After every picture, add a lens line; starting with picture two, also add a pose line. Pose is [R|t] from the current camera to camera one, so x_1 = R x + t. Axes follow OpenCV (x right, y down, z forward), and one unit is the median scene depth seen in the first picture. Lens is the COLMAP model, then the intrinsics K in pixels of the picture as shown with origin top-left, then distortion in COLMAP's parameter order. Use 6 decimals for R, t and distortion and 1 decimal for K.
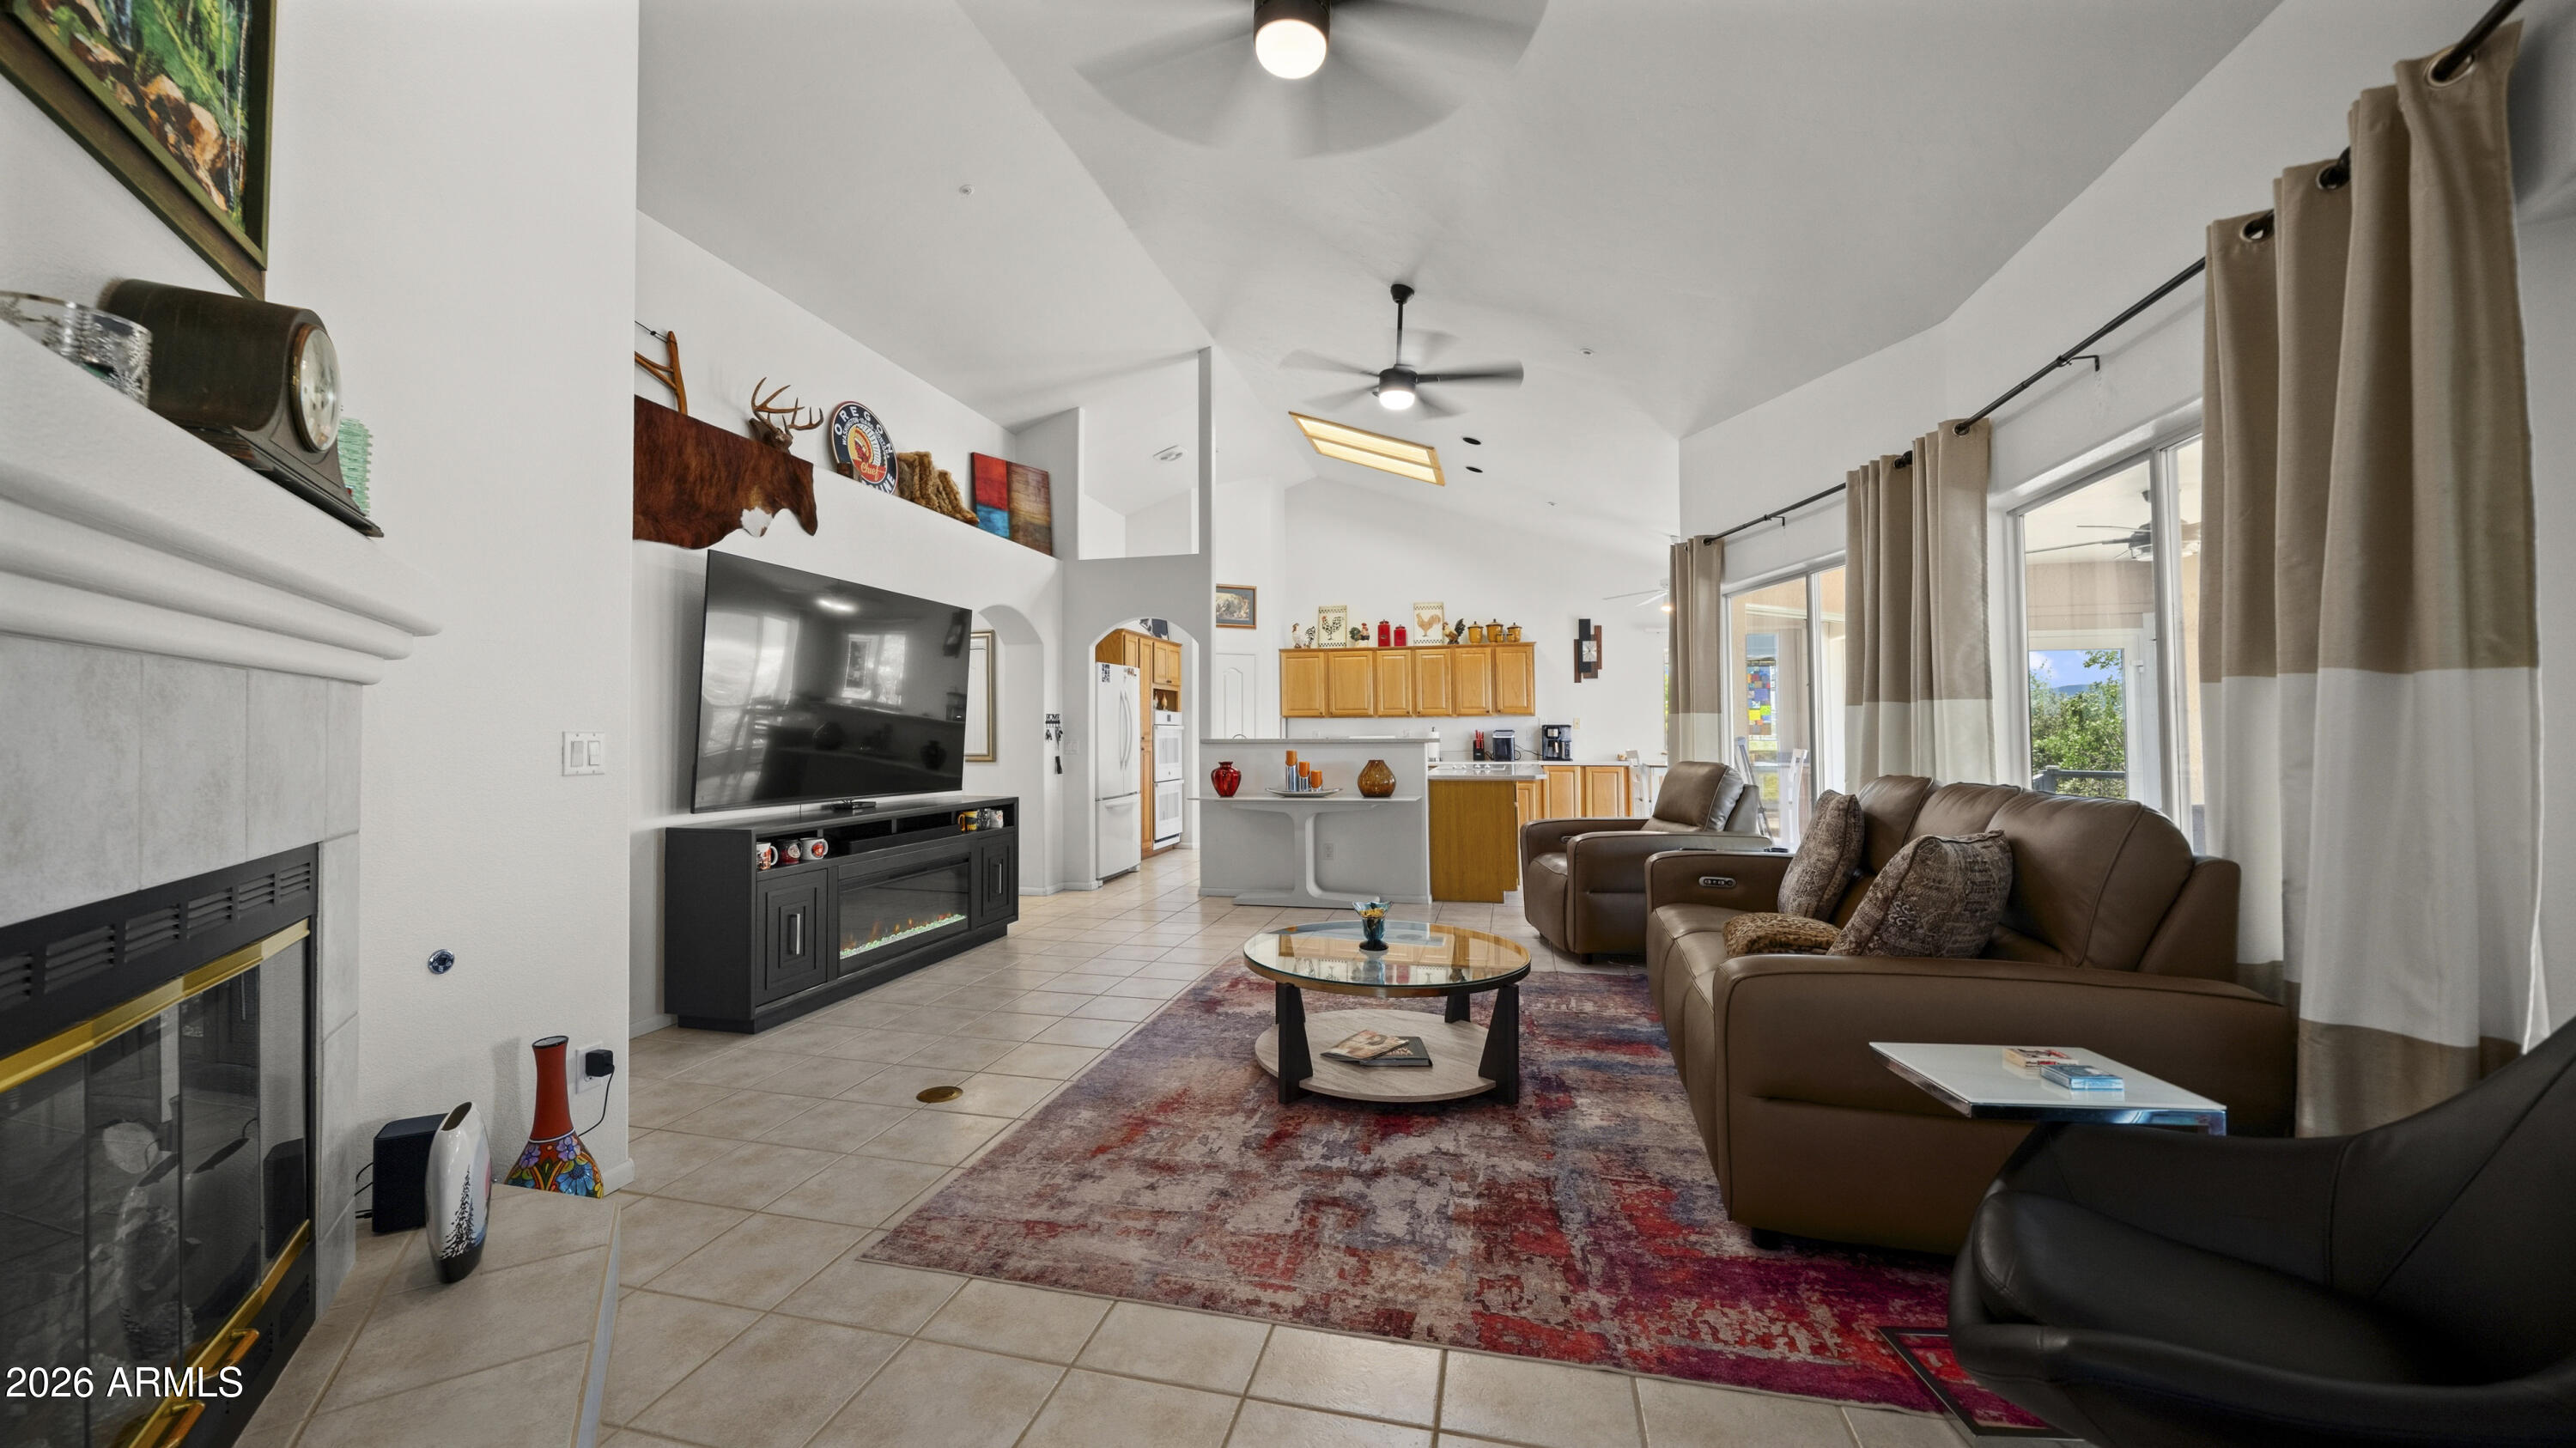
lens RADIAL K [[914.9, 0, 1276.3], [0, 914.9, 721.9], [0, 0, 1]] dist [-0.013532, -0.000050]
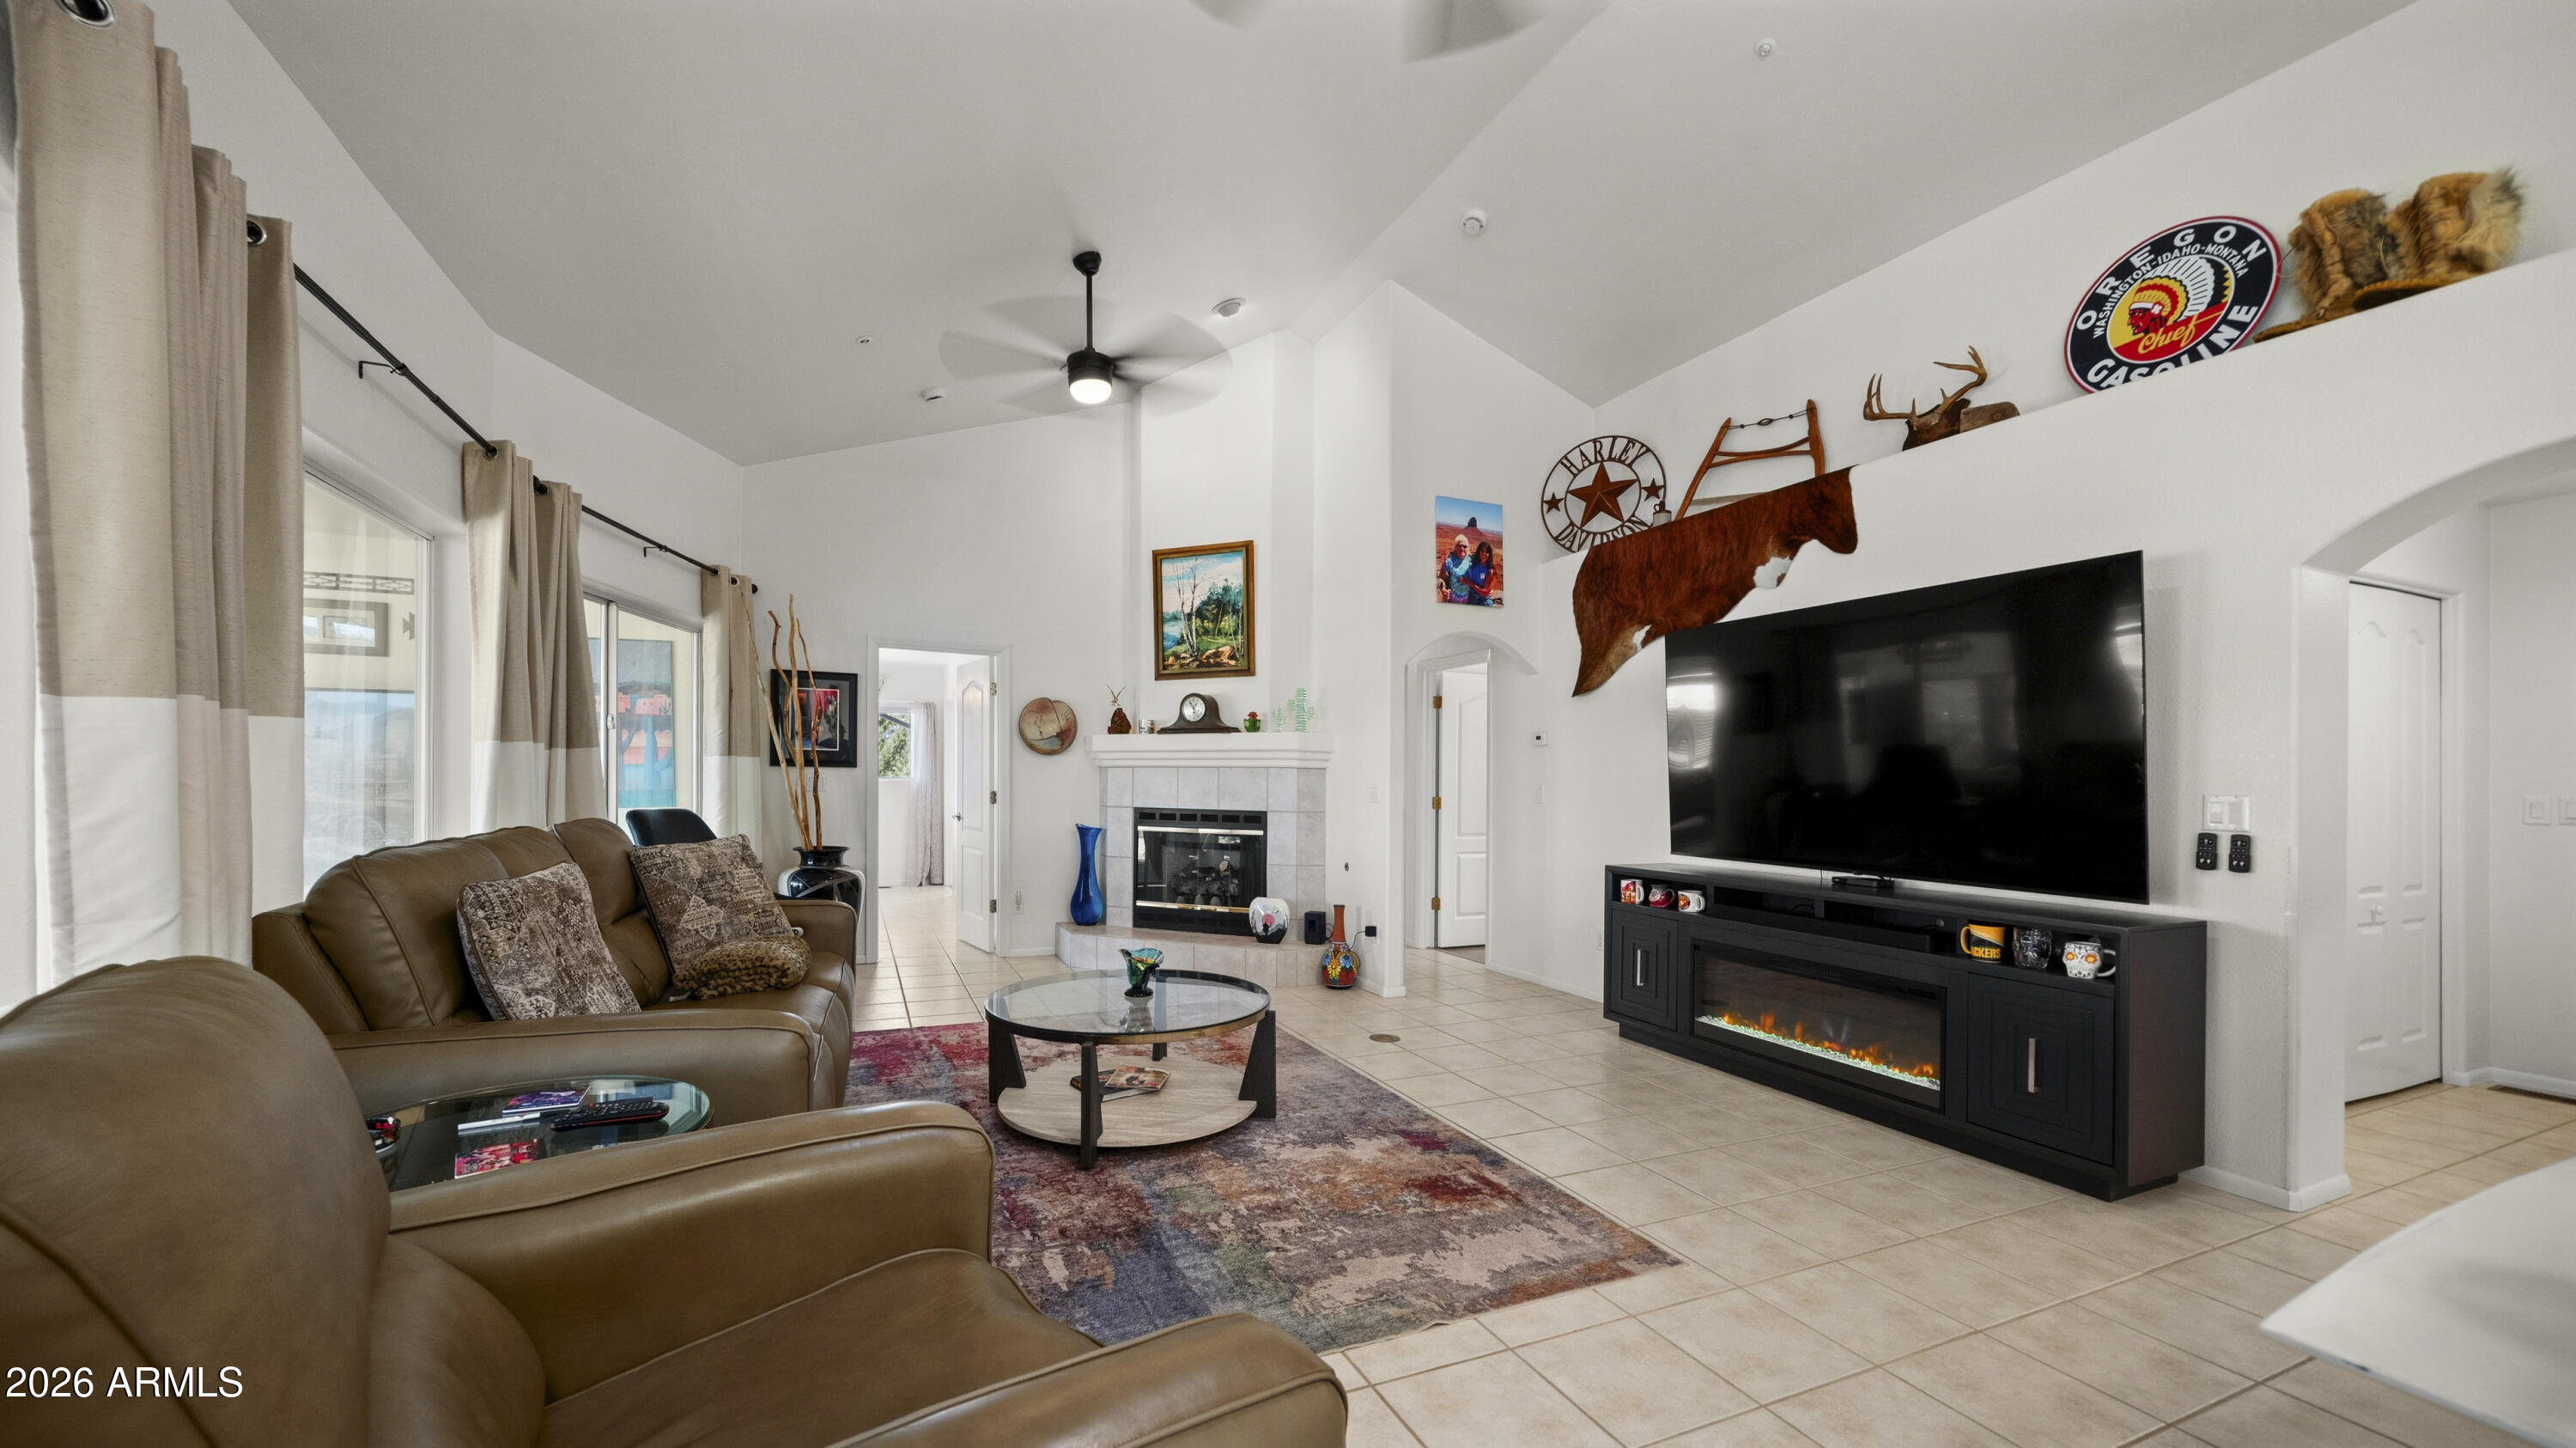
lens RADIAL K [[985.0, 0, 1236.7], [0, 985.0, 781.9], [0, 0, 1]] dist [-0.001891, 0.000065]
pose [[-0.802375, -0.005808, -0.596792, 0.294751], [-0.003236, 0.999980, -0.005381, 0.007543], [0.596811, -0.002387, -0.802378, 0.845689]]
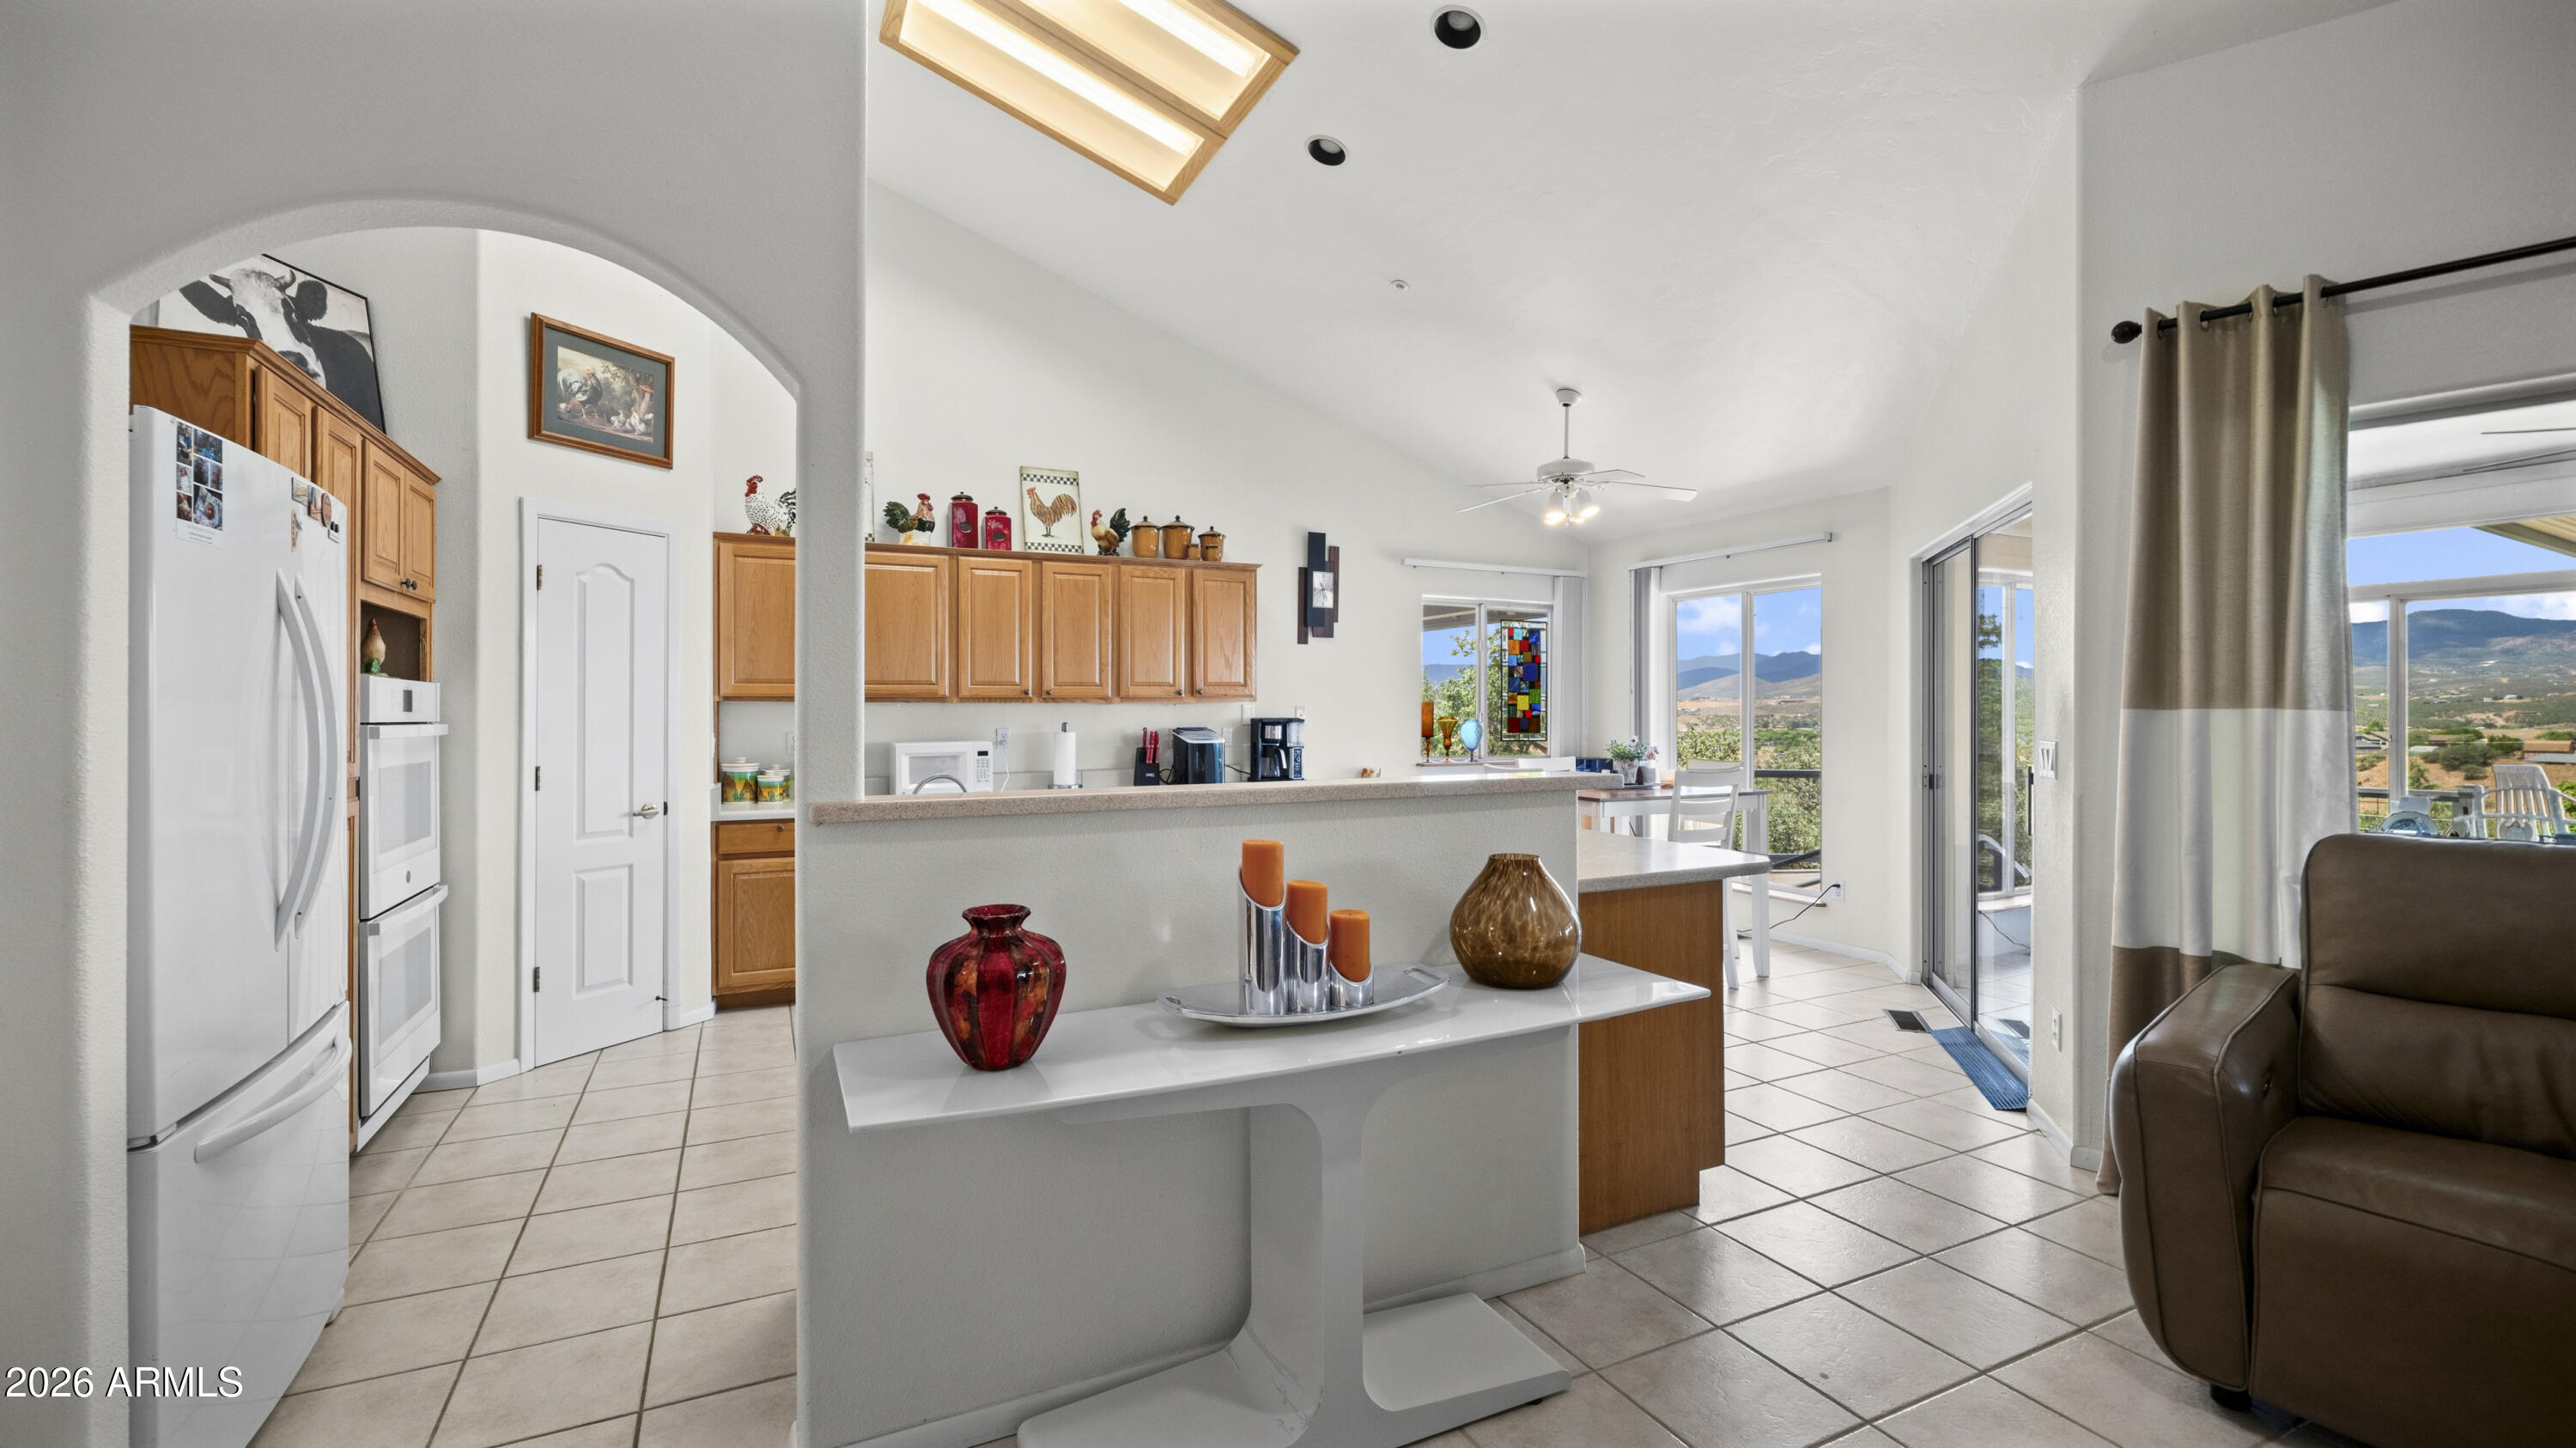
lens RADIAL K [[1066.5, 0, 1252.9], [0, 1066.5, 720.3], [0, 0, 1]] dist [-0.002361, -0.000427]
pose [[0.782617, -0.002387, 0.622499, -0.151882], [-0.008776, 0.999851, 0.014866, -0.006063], [-0.622441, -0.017098, 0.782480, 0.679653]]
